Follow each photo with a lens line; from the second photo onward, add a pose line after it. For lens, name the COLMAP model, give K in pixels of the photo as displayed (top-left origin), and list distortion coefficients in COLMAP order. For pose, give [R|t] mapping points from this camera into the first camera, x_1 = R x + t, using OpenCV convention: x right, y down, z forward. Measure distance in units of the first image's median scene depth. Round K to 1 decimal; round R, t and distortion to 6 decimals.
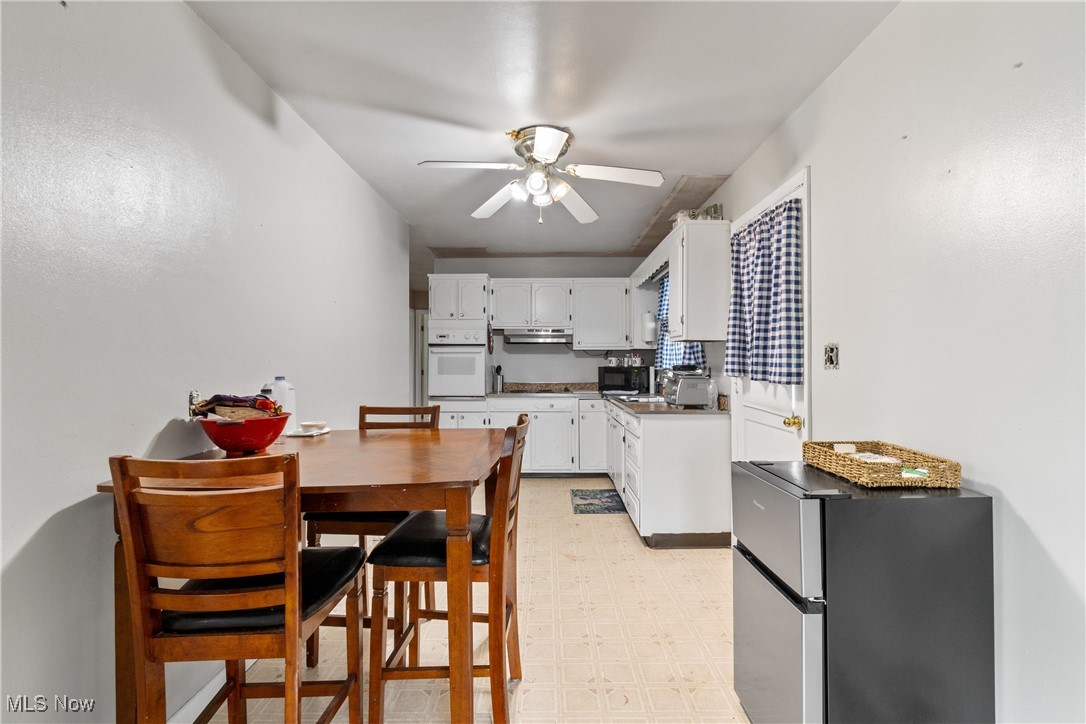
lens RADIAL K [[493.2, 0, 542.0], [0, 493.2, 356.1], [0, 0, 1]] dist [0.002567, -0.000431]
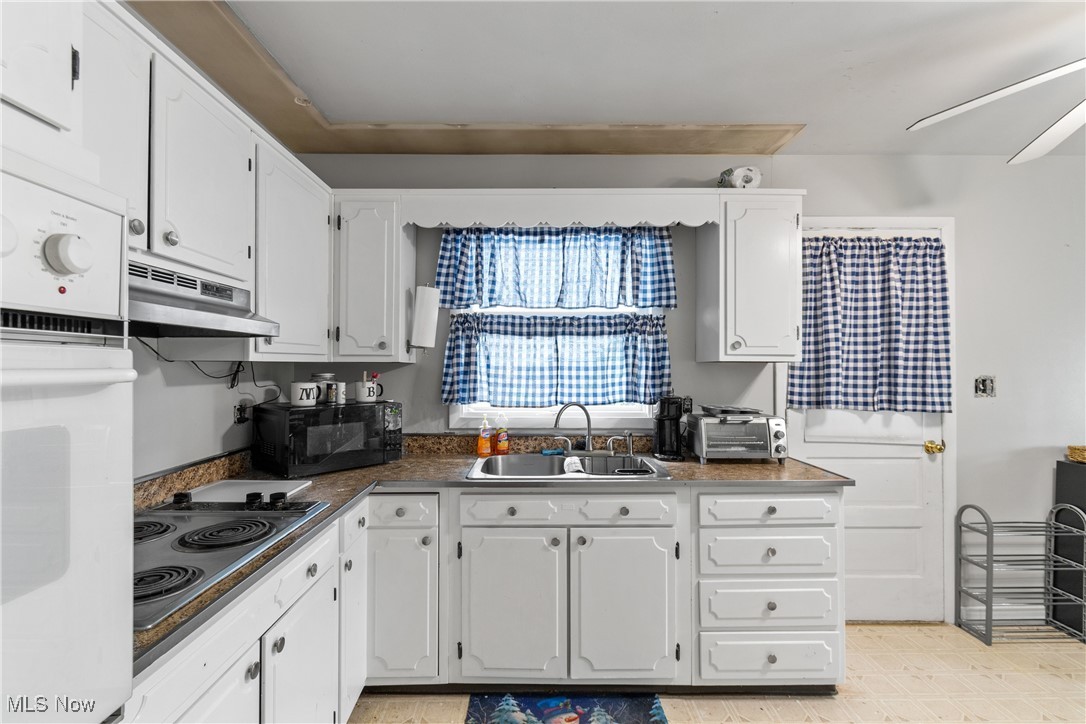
lens RADIAL K [[501.4, 0, 536.2], [0, 501.4, 364.8], [0, 0, 1]] dist [0.001761, 0.000180]
pose [[-0.019974, 0.002916, 0.999796, -0.283912], [-0.015809, 0.999870, -0.003232, -0.014315], [-0.999676, -0.015870, -0.019925, 0.958804]]
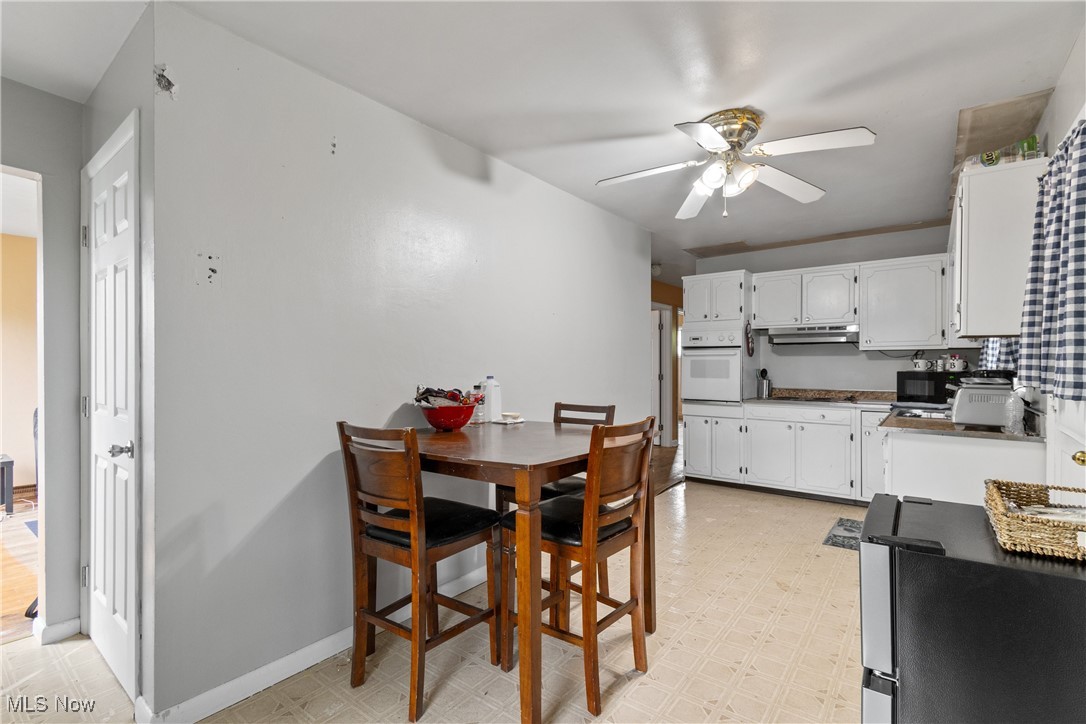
lens RADIAL K [[501.4, 0, 536.2], [0, 501.4, 364.8], [0, 0, 1]] dist [0.001761, 0.000180]
pose [[0.793336, 0.001843, -0.608781, 0.167342], [0.005729, 0.999929, 0.010492, -0.000586], [0.608757, -0.011812, 0.793269, 0.015254]]
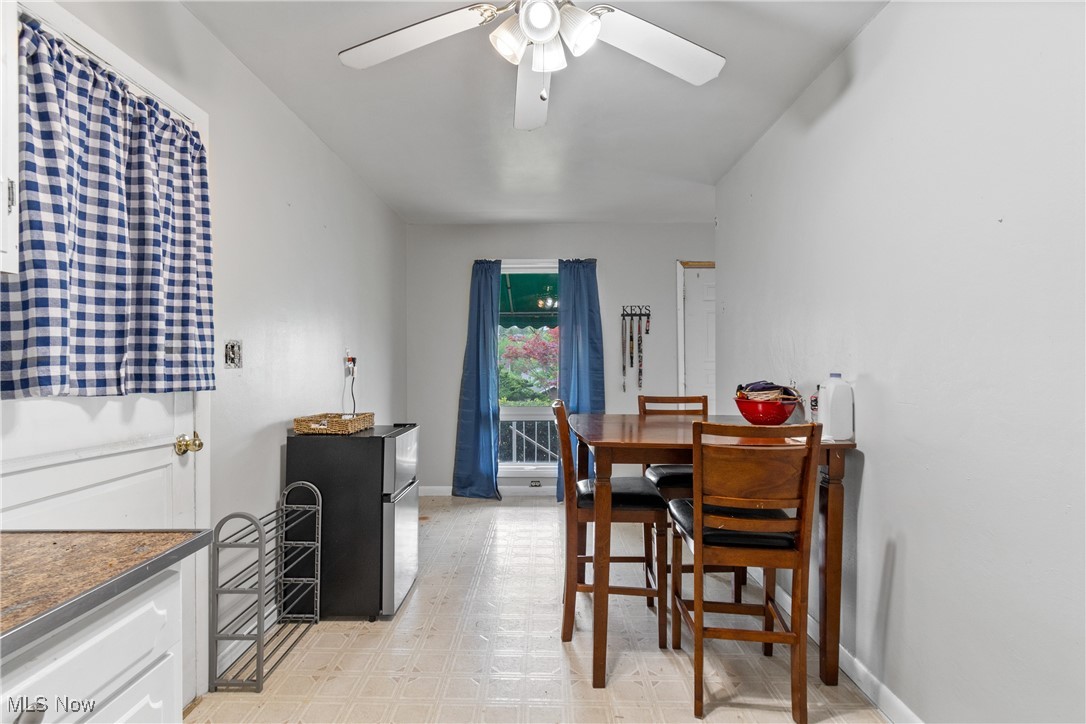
lens RADIAL K [[507.4, 0, 543.9], [0, 507.4, 358.6], [0, 0, 1]] dist [0.003811, 0.000413]
pose [[-0.999813, 0.004884, -0.018729, 0.007102], [0.005294, 0.999746, -0.021914, 0.014663], [0.018617, -0.022009, -0.999584, 0.887308]]
